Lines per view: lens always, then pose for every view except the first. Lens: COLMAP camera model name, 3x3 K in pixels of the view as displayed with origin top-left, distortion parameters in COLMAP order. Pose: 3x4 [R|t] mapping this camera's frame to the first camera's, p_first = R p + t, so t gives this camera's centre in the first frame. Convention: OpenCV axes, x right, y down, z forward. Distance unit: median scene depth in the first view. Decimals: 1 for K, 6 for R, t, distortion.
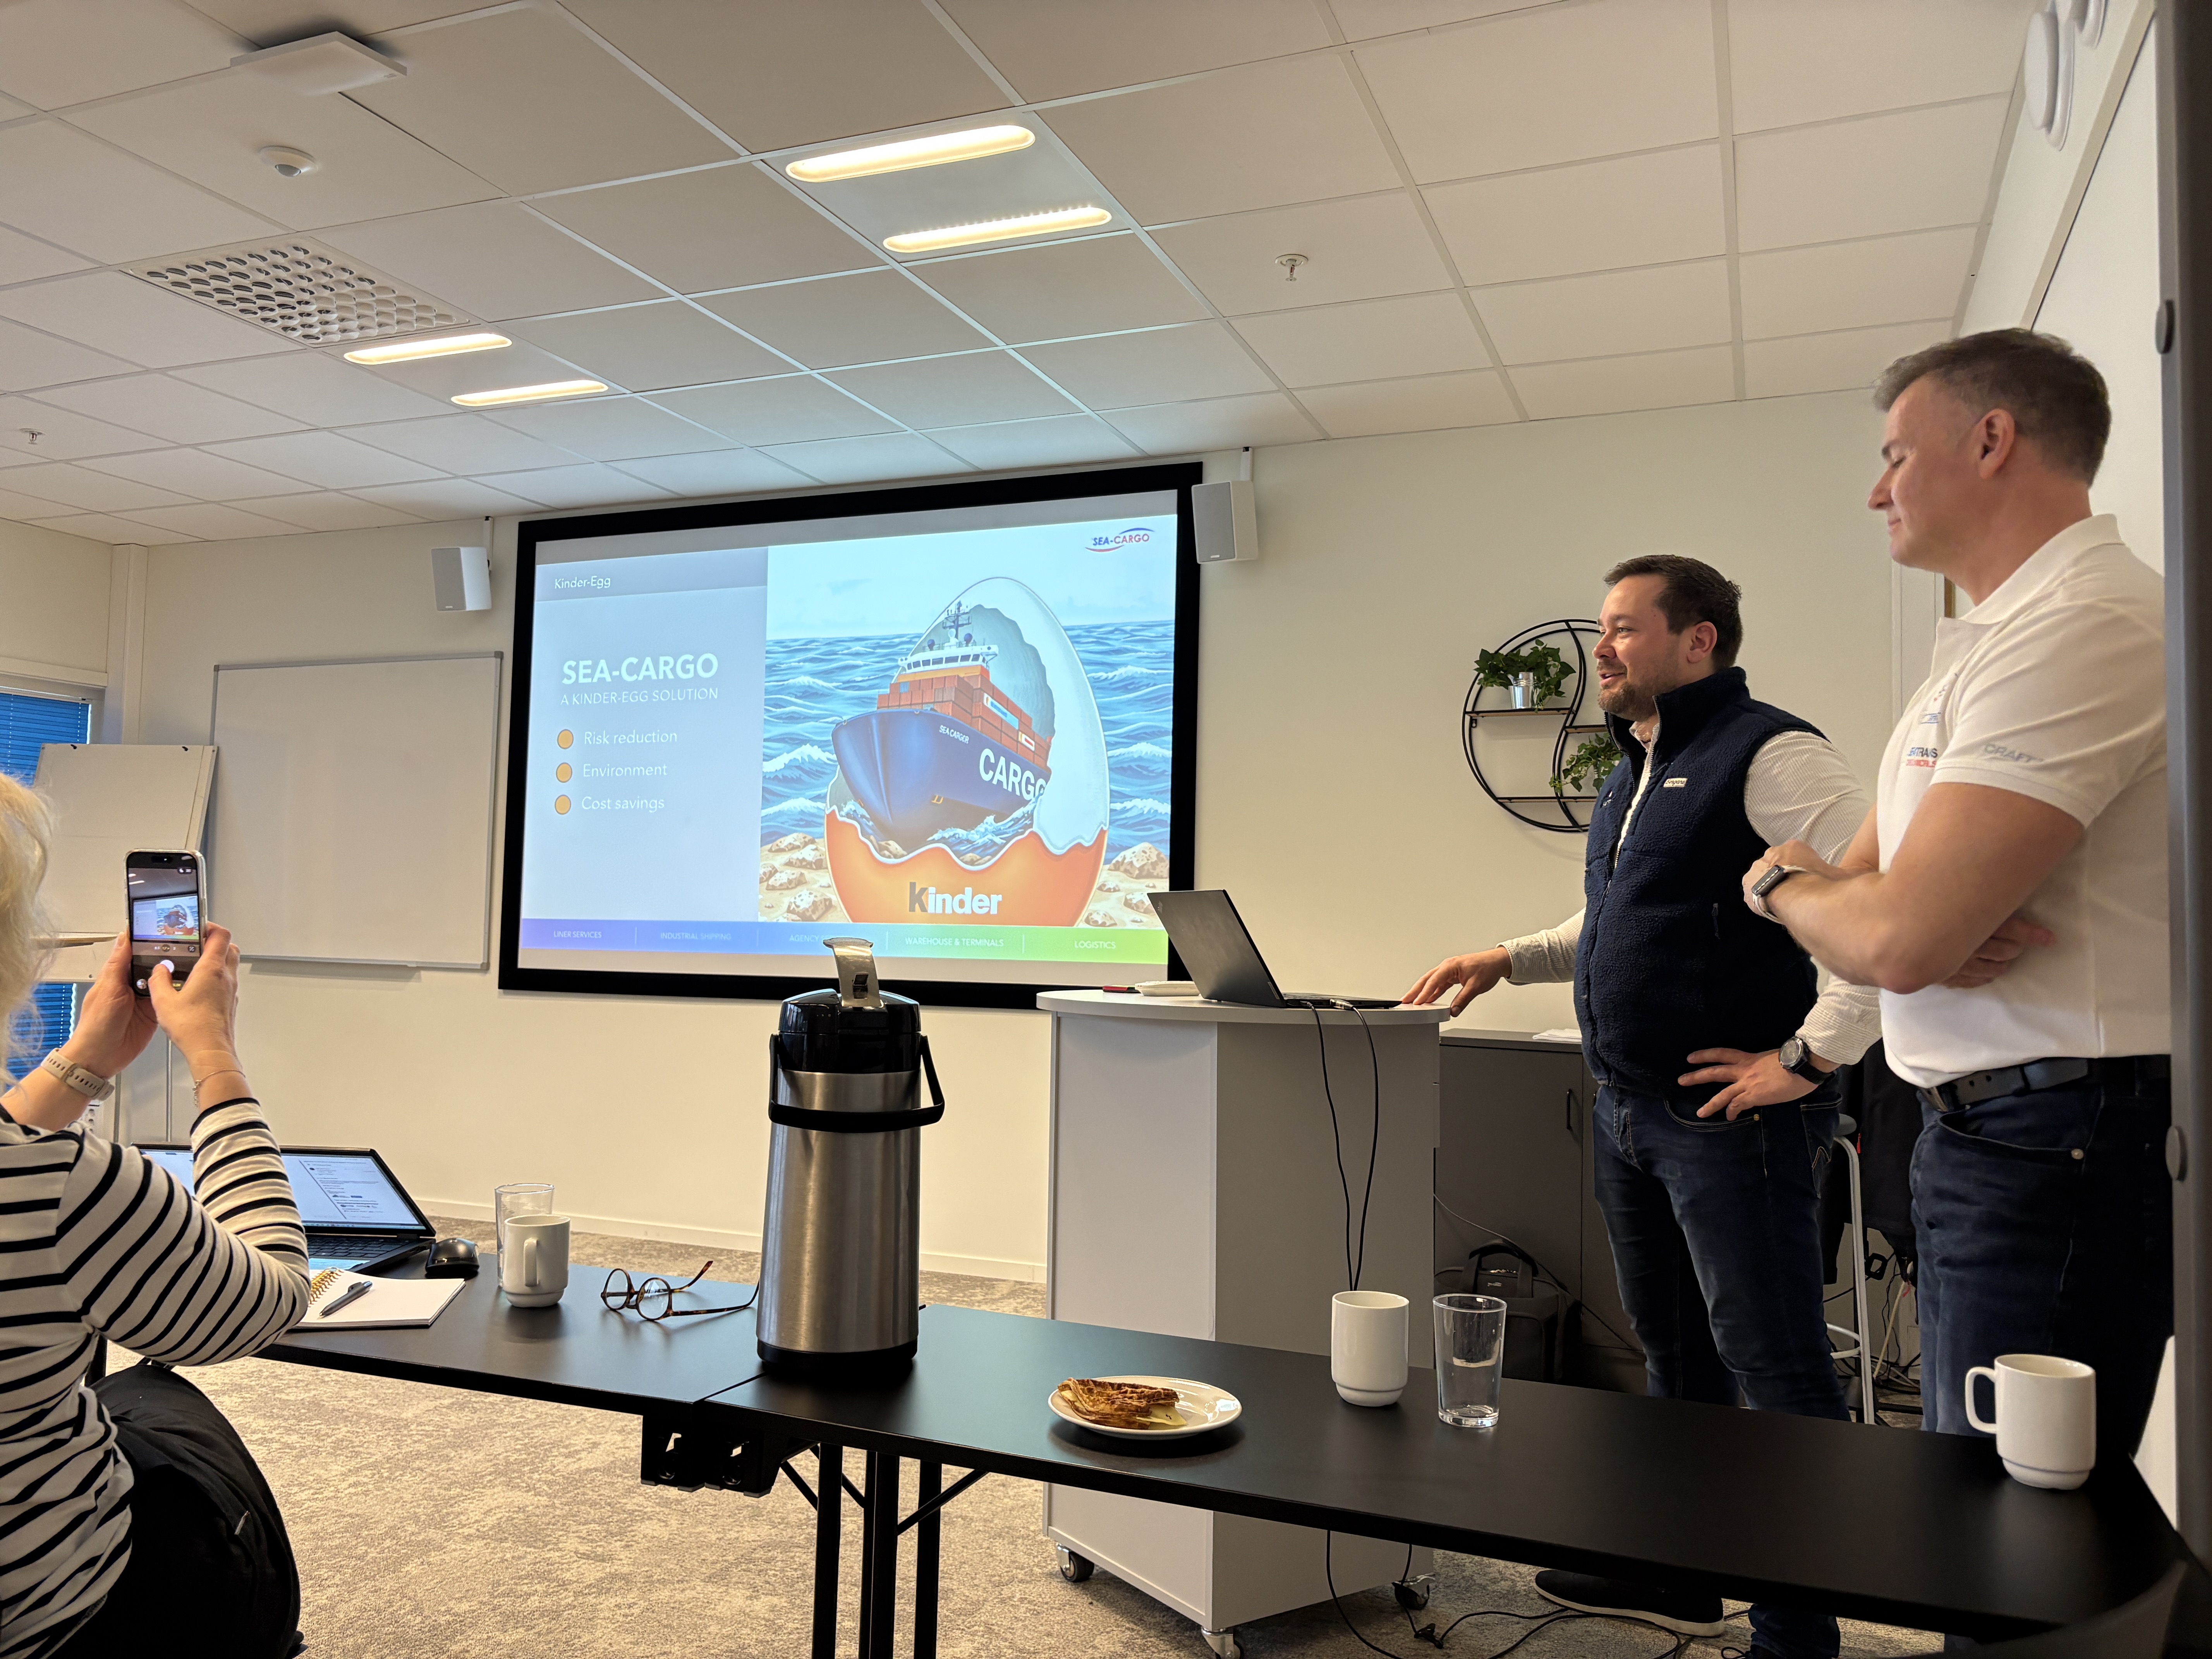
lens RADIAL K [[1676.4, 0, 1106.0], [0, 1676.4, 829.5], [0, 0, 1]] dist [-0.042060, 0.130448]
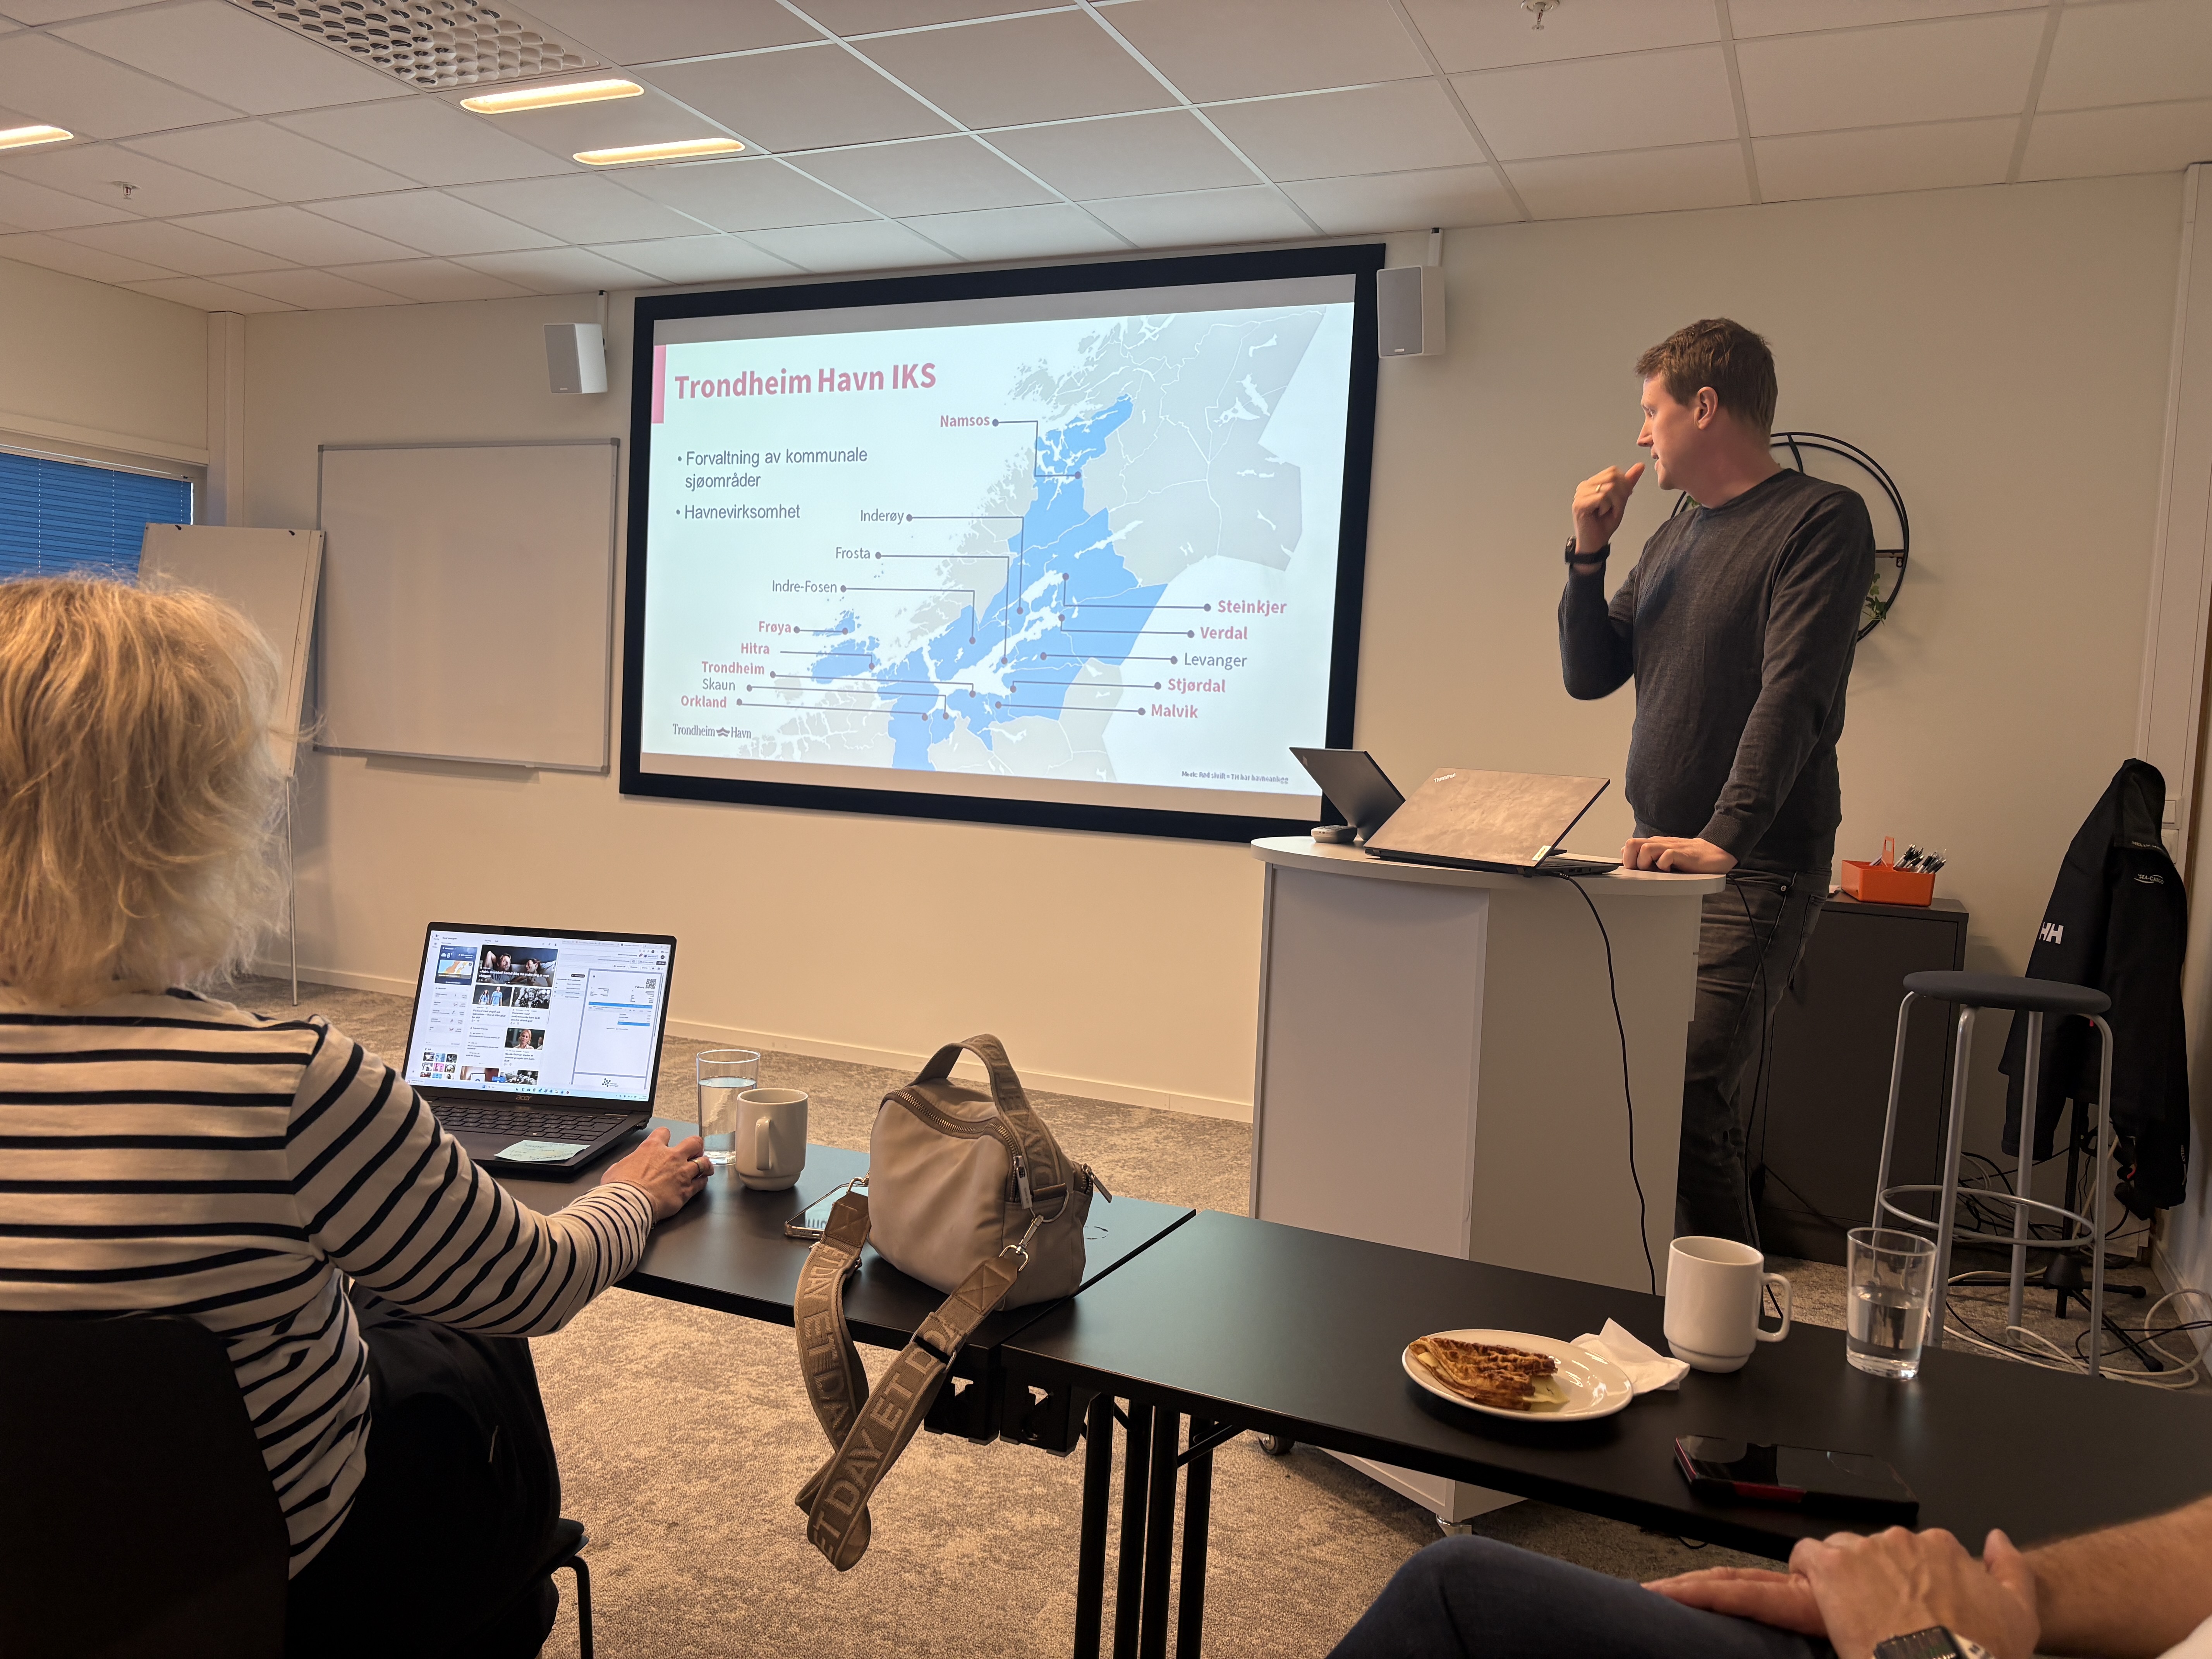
lens RADIAL K [[1640.8, 0, 1106.0], [0, 1640.8, 829.5], [0, 0, 1]] dist [0.026917, -0.005270]
pose [[0.999105, 0.030973, -0.028808, -0.070907], [-0.027181, 0.991936, 0.123787, -0.013469], [0.032410, -0.122893, 0.991891, 0.076982]]
